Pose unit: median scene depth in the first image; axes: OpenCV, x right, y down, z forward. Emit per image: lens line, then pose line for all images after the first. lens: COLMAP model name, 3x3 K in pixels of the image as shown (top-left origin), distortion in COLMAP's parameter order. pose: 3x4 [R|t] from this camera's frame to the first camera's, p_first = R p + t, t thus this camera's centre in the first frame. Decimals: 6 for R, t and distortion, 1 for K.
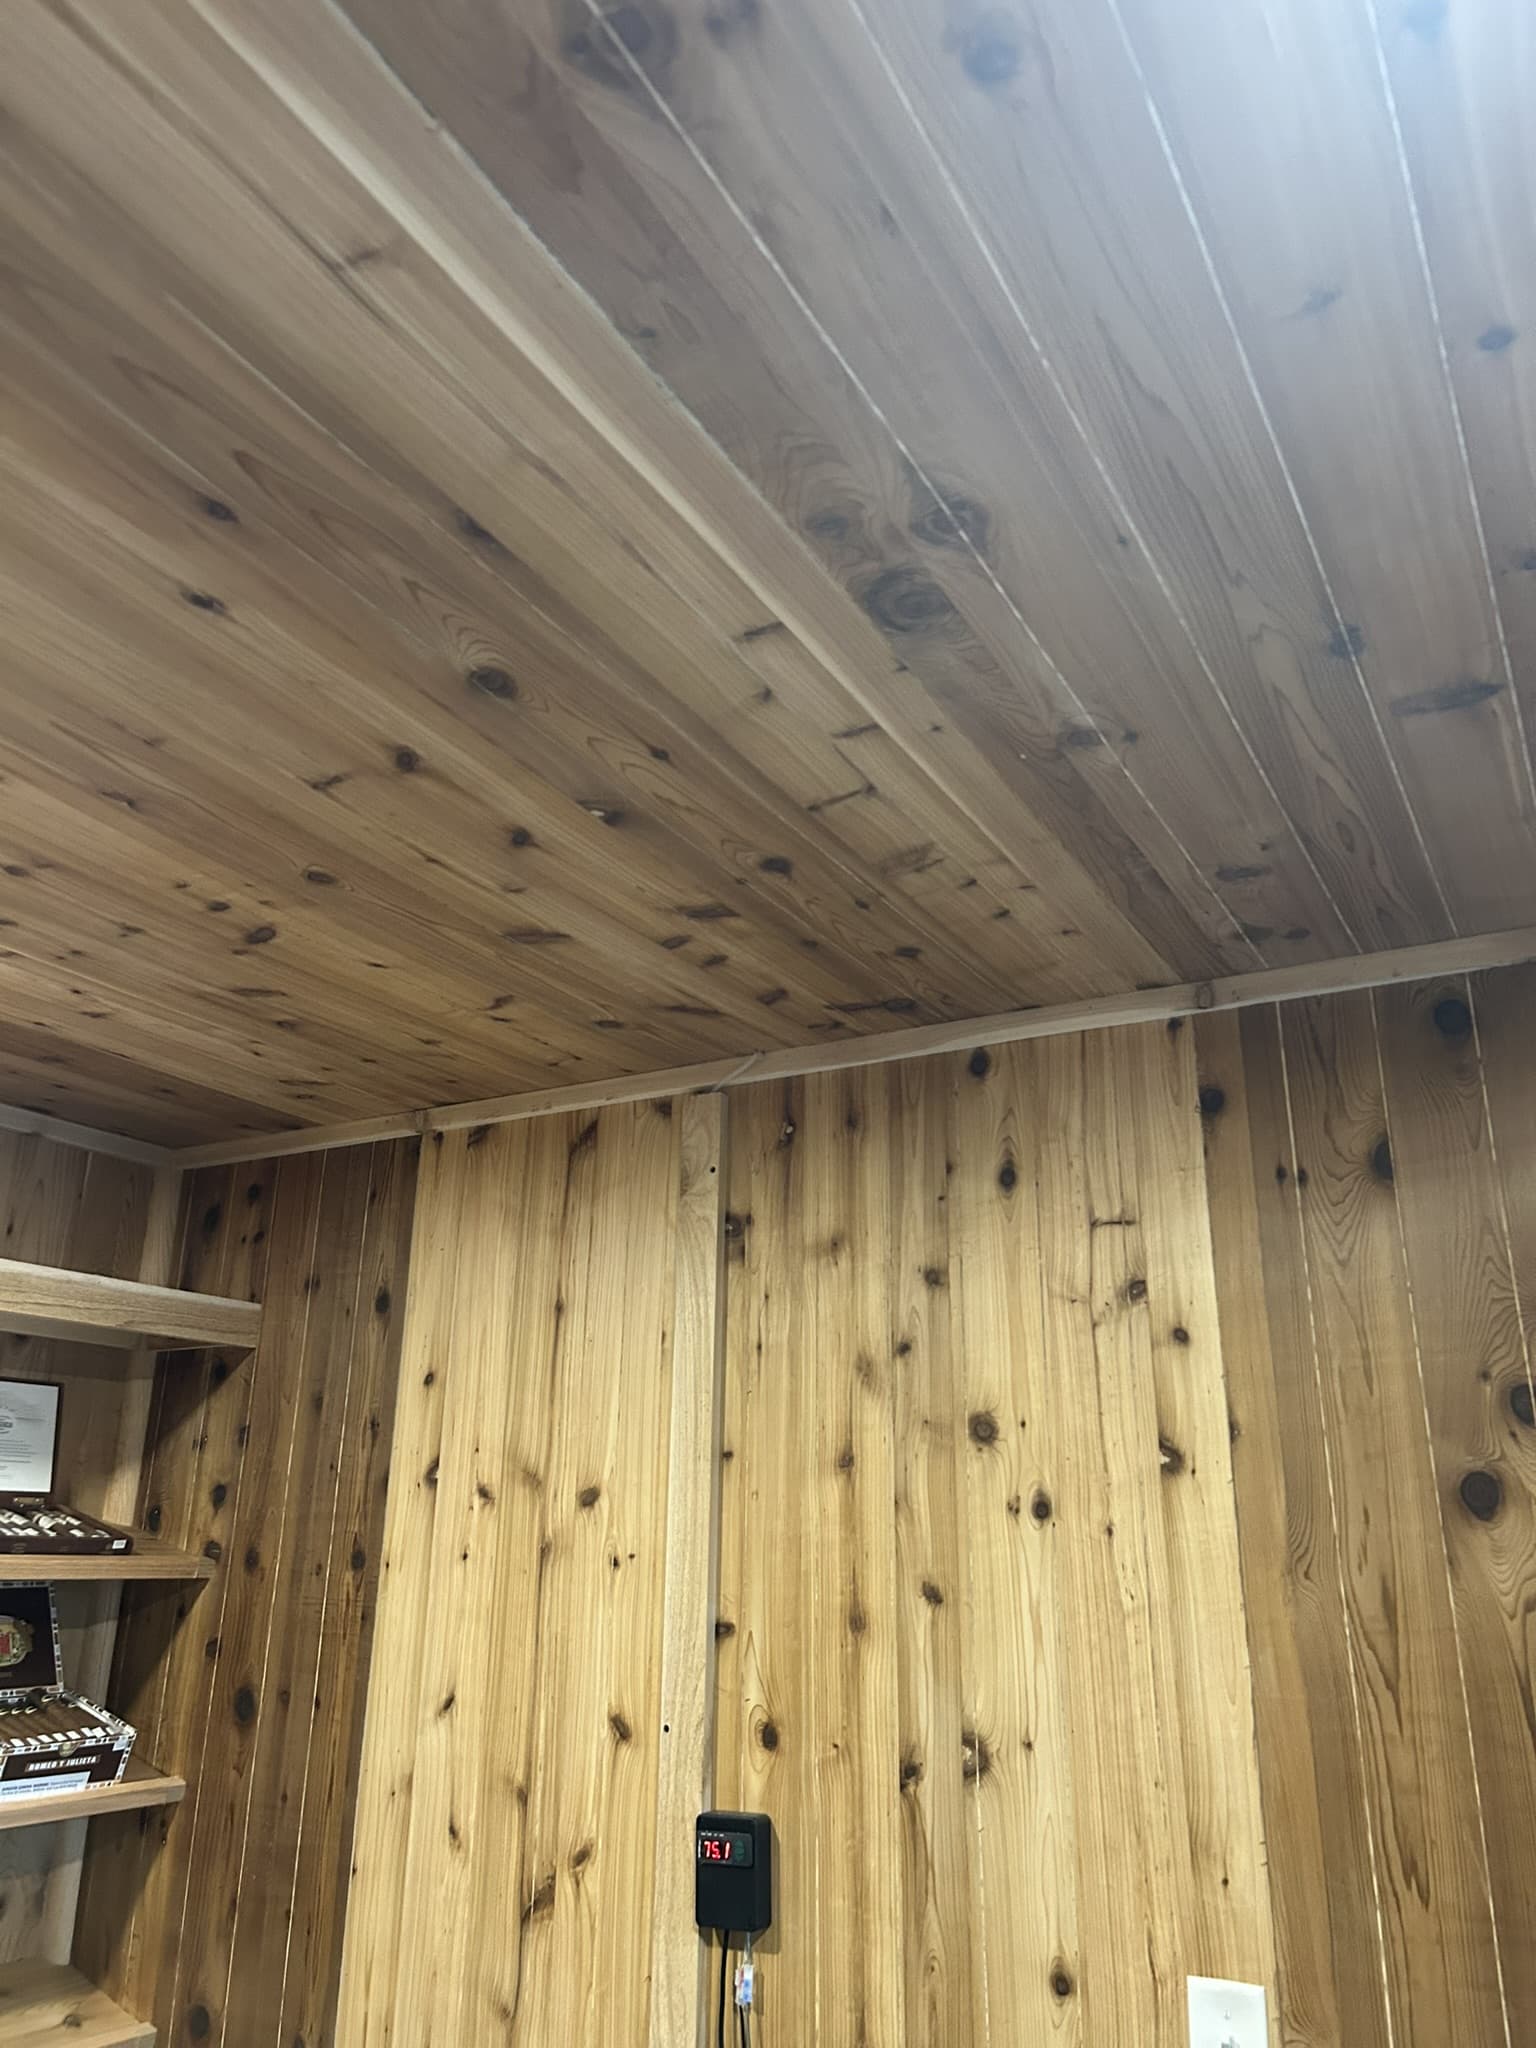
lens RADIAL K [[1544.3, 0, 751.4], [0, 1544.3, 1004.5], [0, 0, 1]] dist [0.050484, -0.059638]
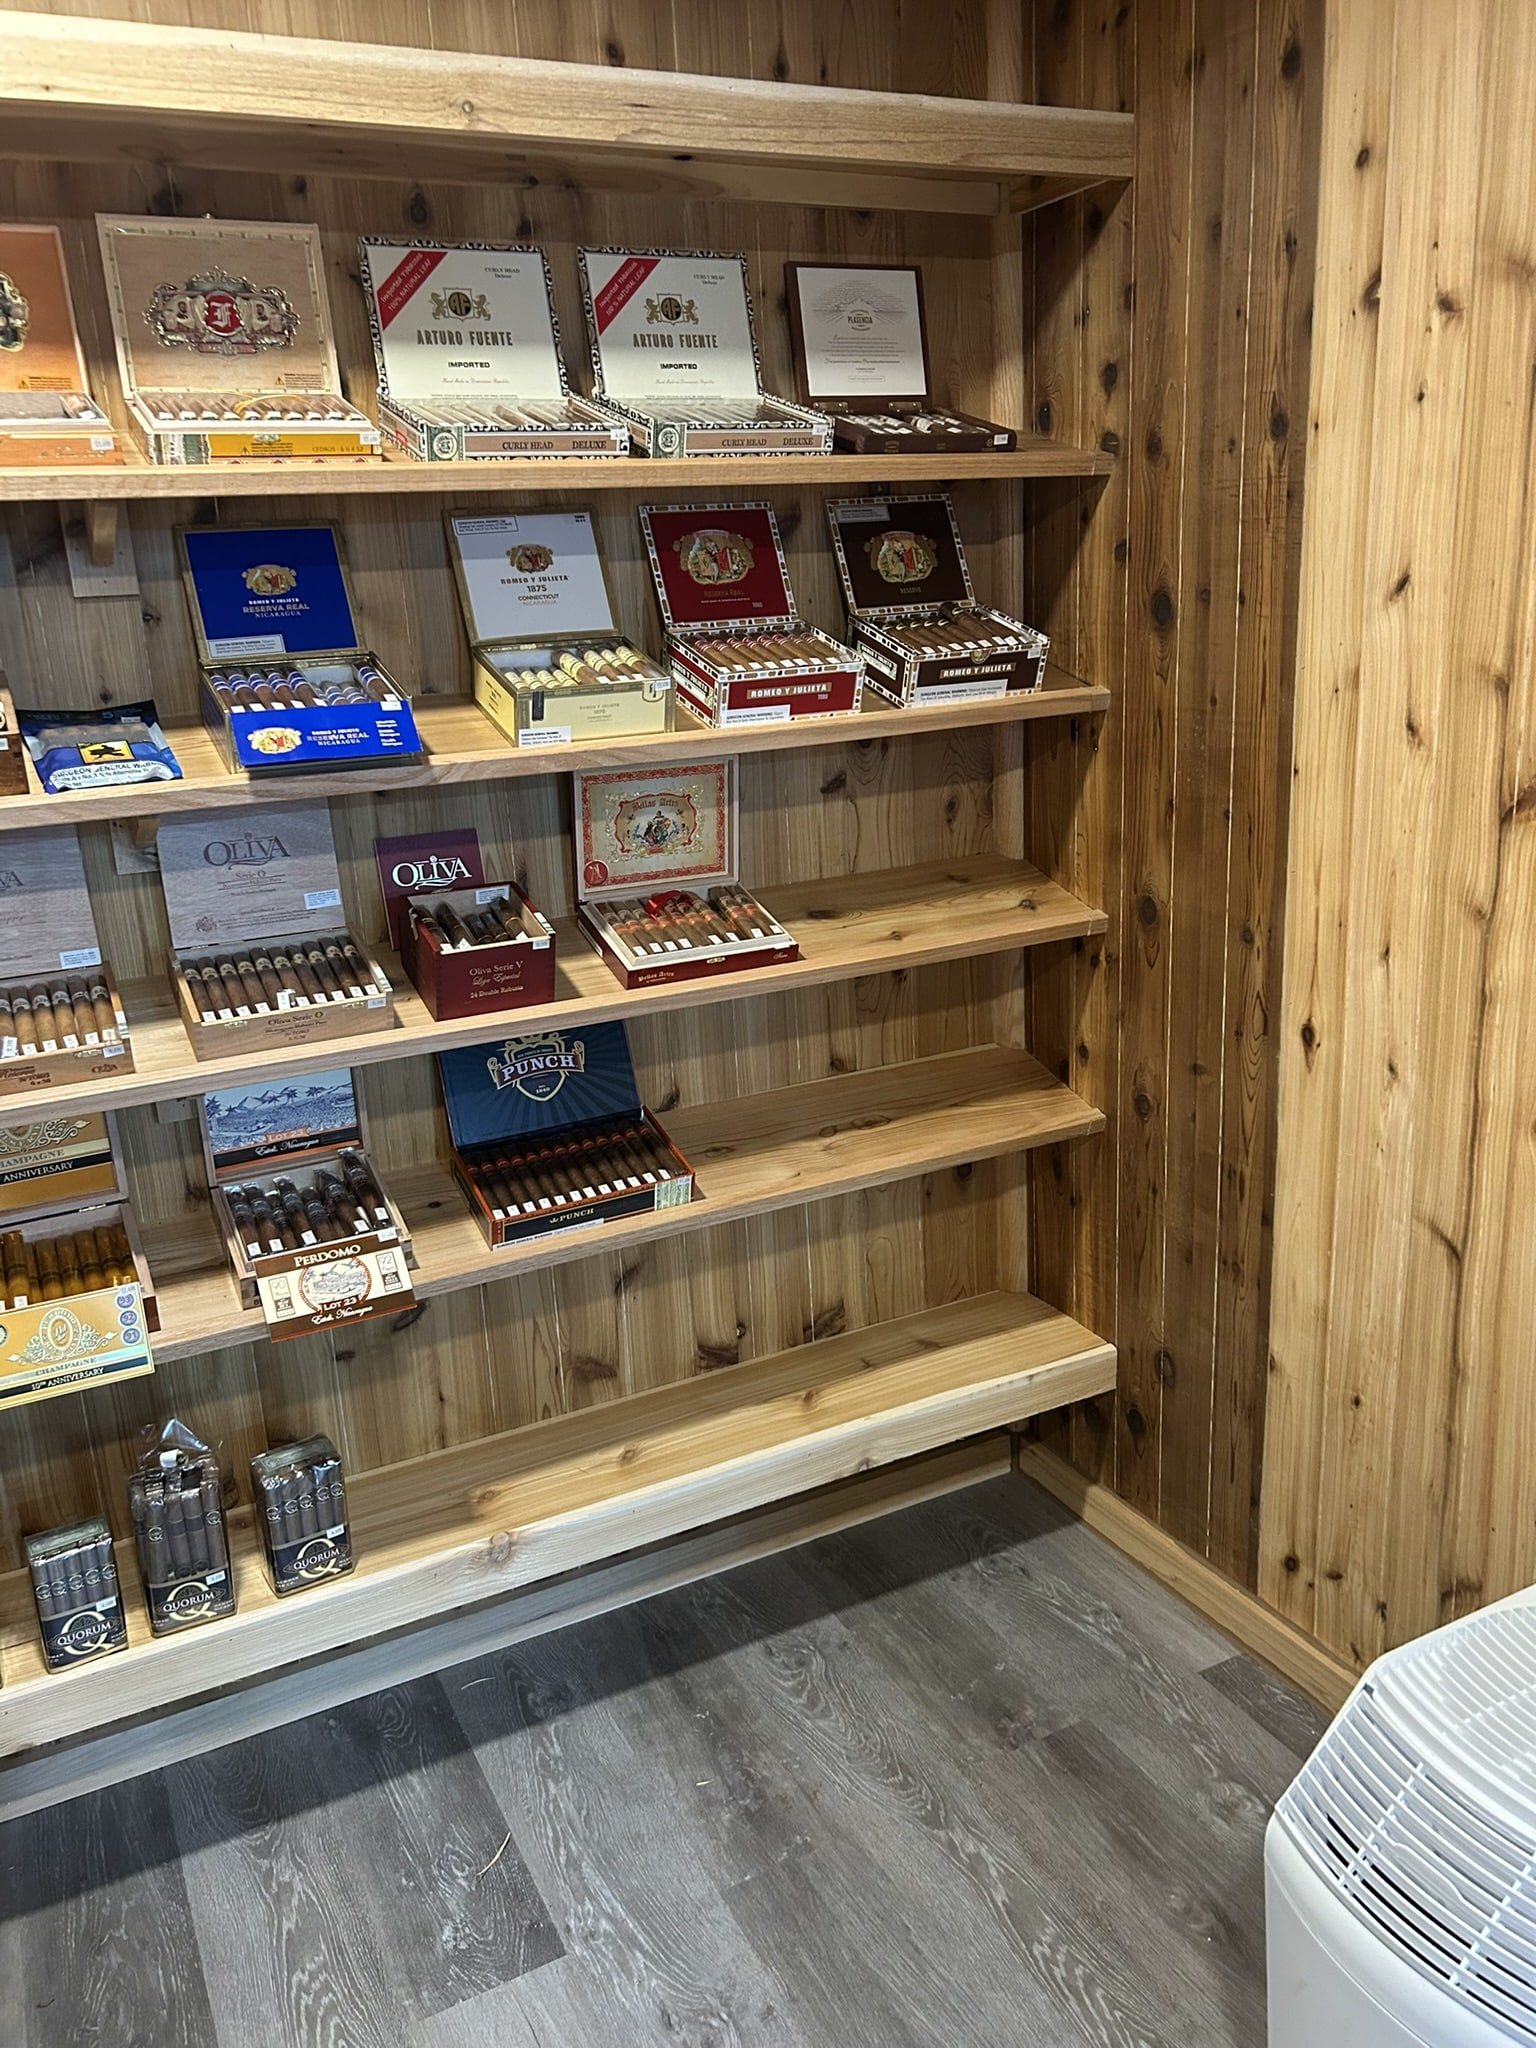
lens RADIAL K [[1544.3, 0, 768.1], [0, 1544.3, 1013.2], [0, 0, 1]] dist [0.050484, -0.059638]
pose [[0.835946, 0.090556, -0.541288, -0.015195], [0.243489, 0.822711, 0.513673, 0.145291], [0.491840, -0.561201, 0.665693, 0.193091]]
